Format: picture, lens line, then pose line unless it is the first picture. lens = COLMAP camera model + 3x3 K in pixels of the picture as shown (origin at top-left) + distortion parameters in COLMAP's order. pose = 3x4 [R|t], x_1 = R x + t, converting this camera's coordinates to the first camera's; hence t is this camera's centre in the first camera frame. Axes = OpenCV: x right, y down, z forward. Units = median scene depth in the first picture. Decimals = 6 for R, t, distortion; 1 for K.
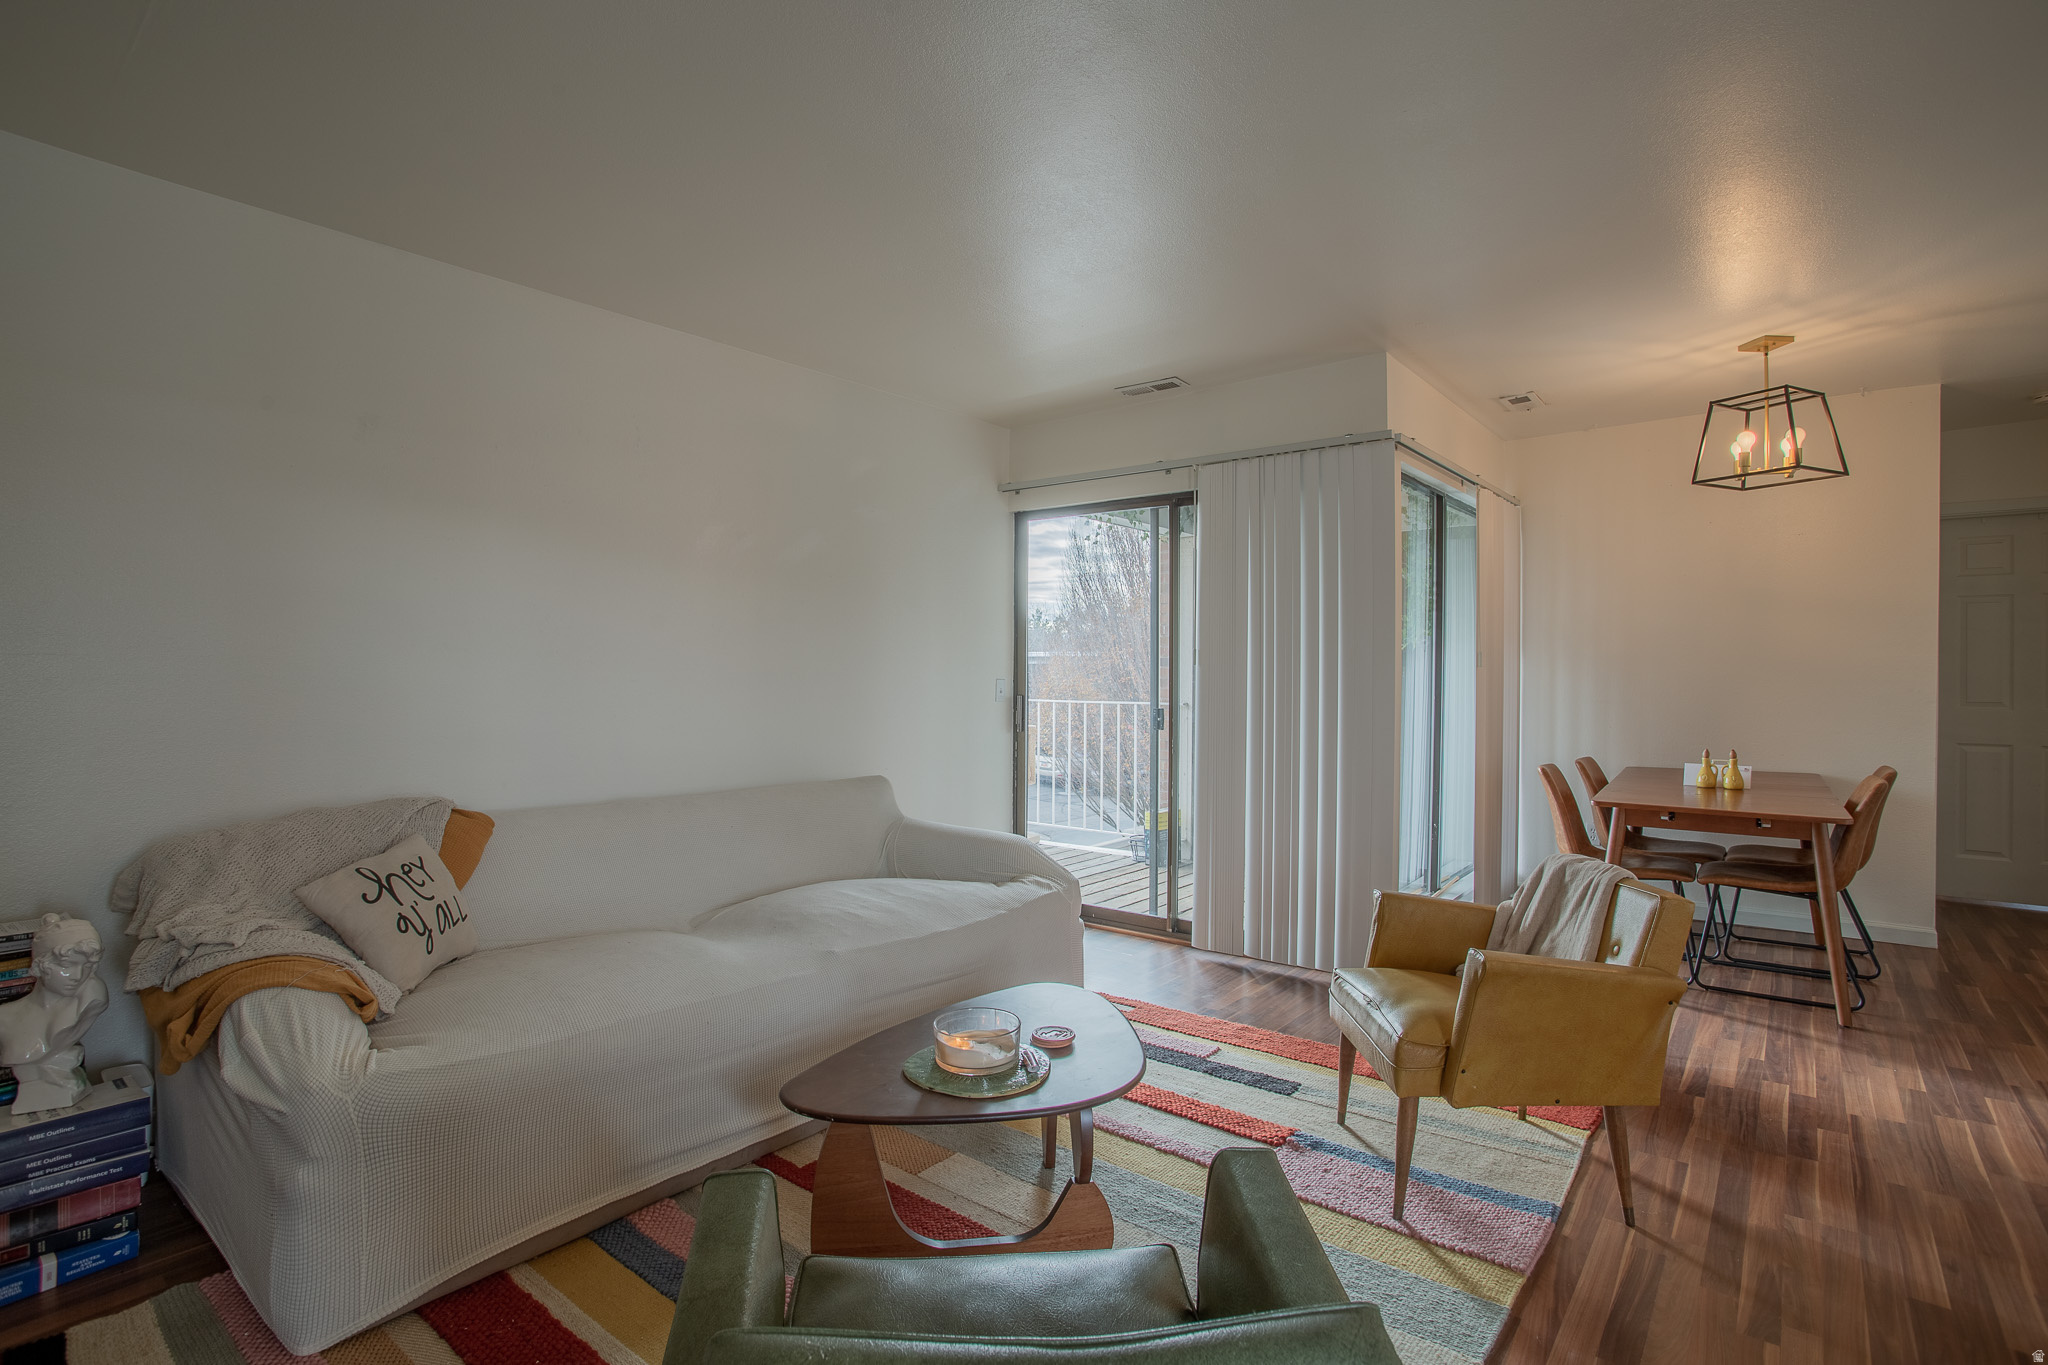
lens RADIAL K [[993.1, 0, 1010.1], [0, 993.1, 675.1], [0, 0, 1]] dist [-0.061468, 0.021303]
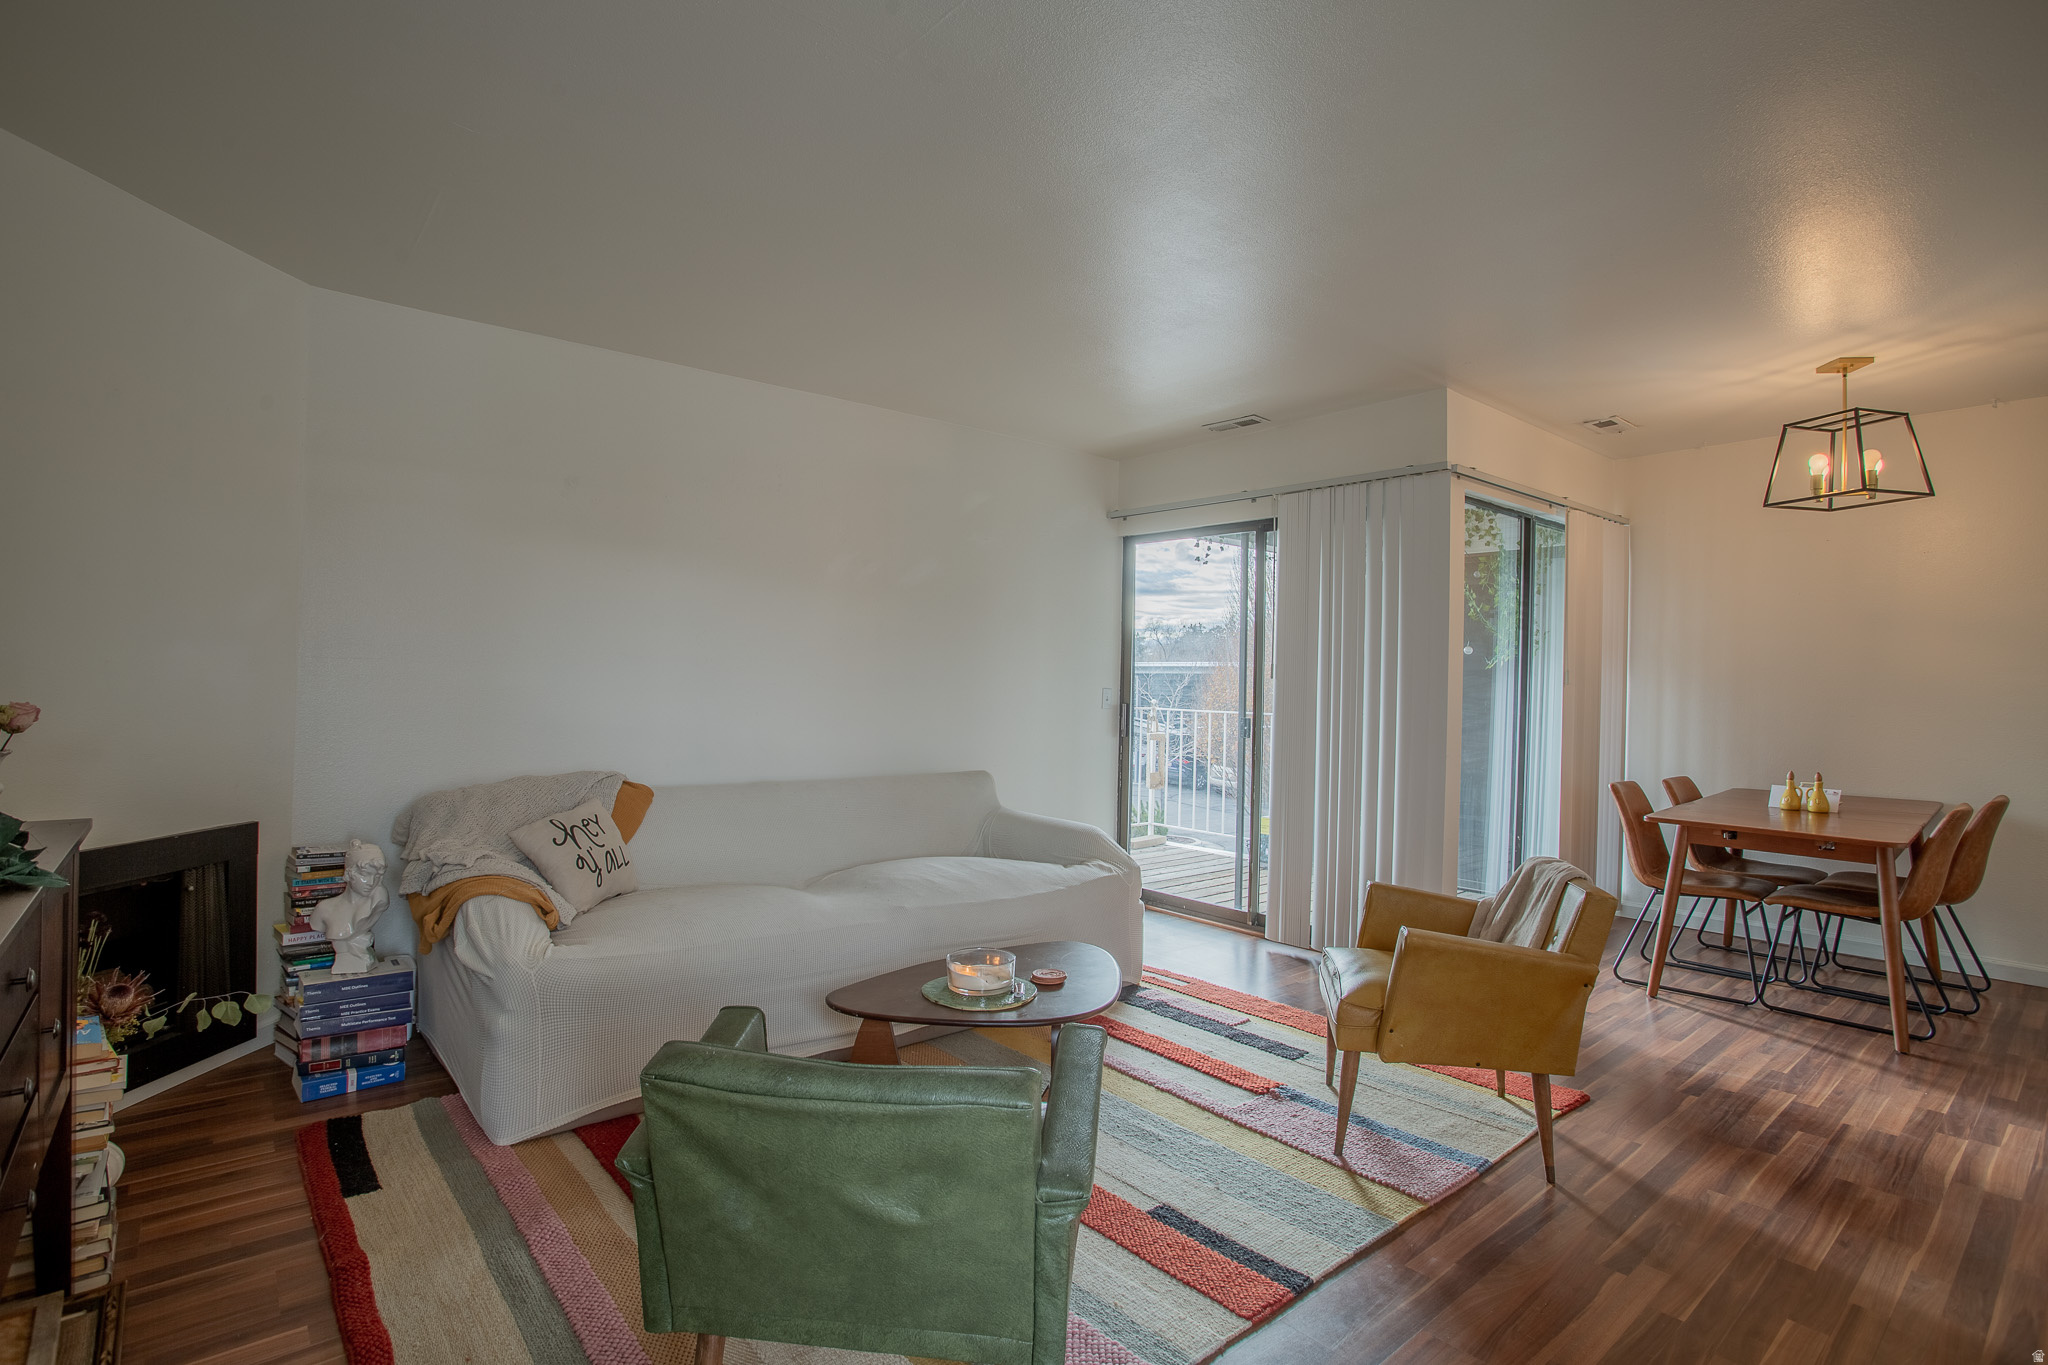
lens RADIAL K [[993.1, 0, 1010.1], [0, 993.1, 675.1], [0, 0, 1]] dist [-0.061468, 0.021303]
pose [[0.981372, 0.014838, -0.191546, 0.147574], [-0.016370, 0.999845, -0.006420, -0.003322], [0.191421, 0.009436, 0.981463, -0.153820]]
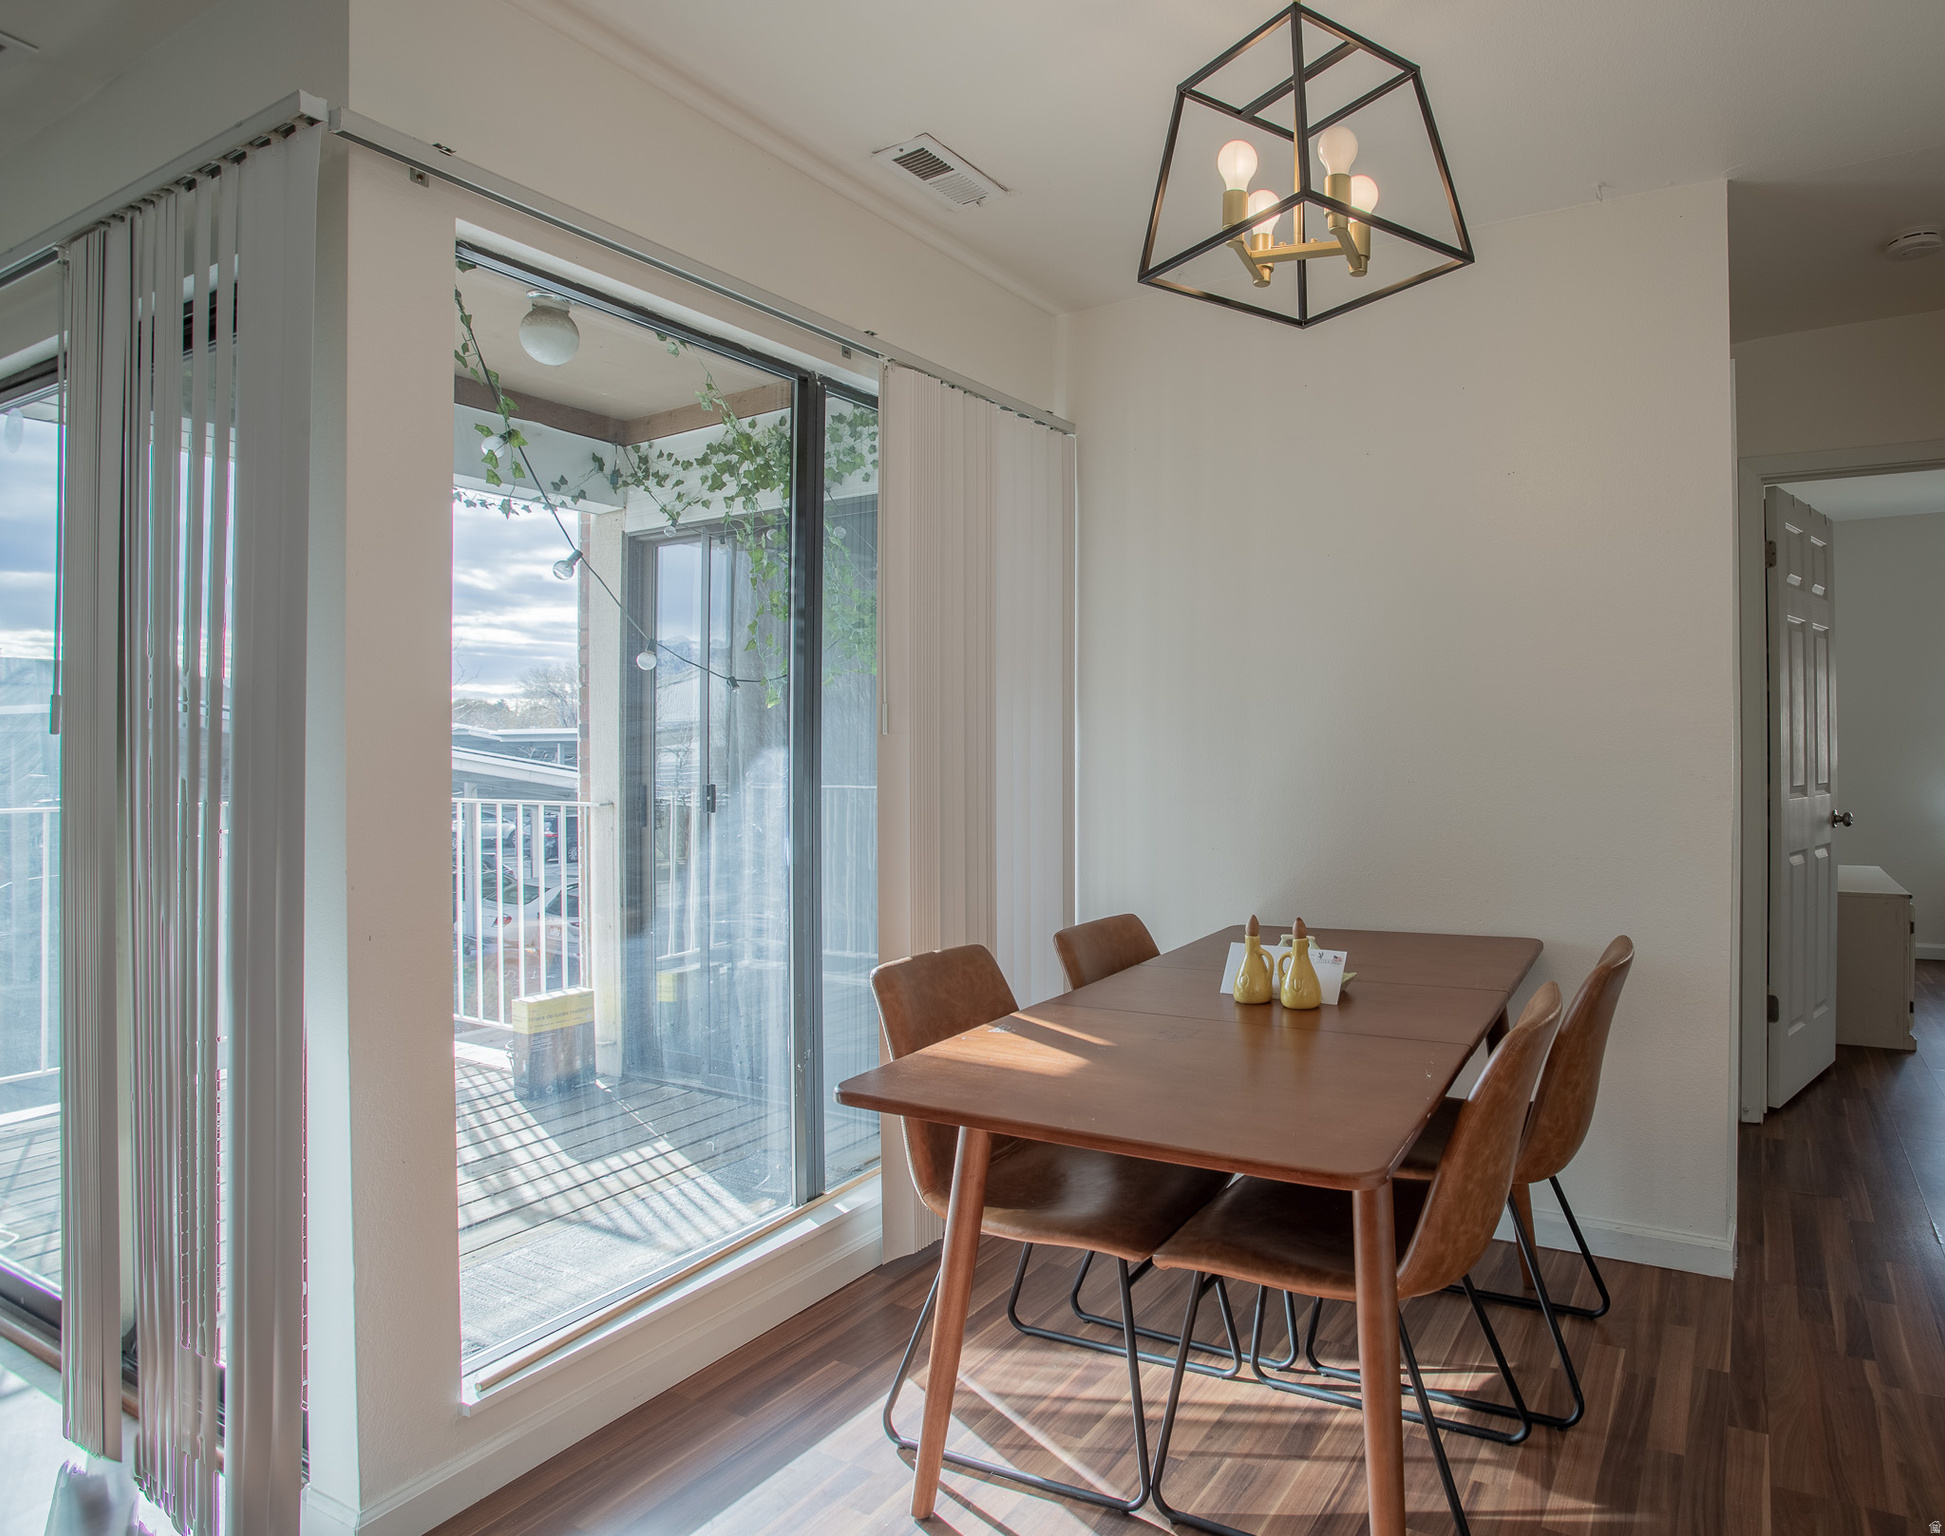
lens RADIAL K [[1160.6, 0, 1150.4], [0, 1160.6, 745.5], [0, 0, 1]] dist [-0.060172, -0.000013]
pose [[0.980175, -0.008825, 0.197938, 0.700795], [0.010312, 0.999926, -0.006482, 0.001978], [-0.197866, 0.008394, 0.980193, 0.599990]]
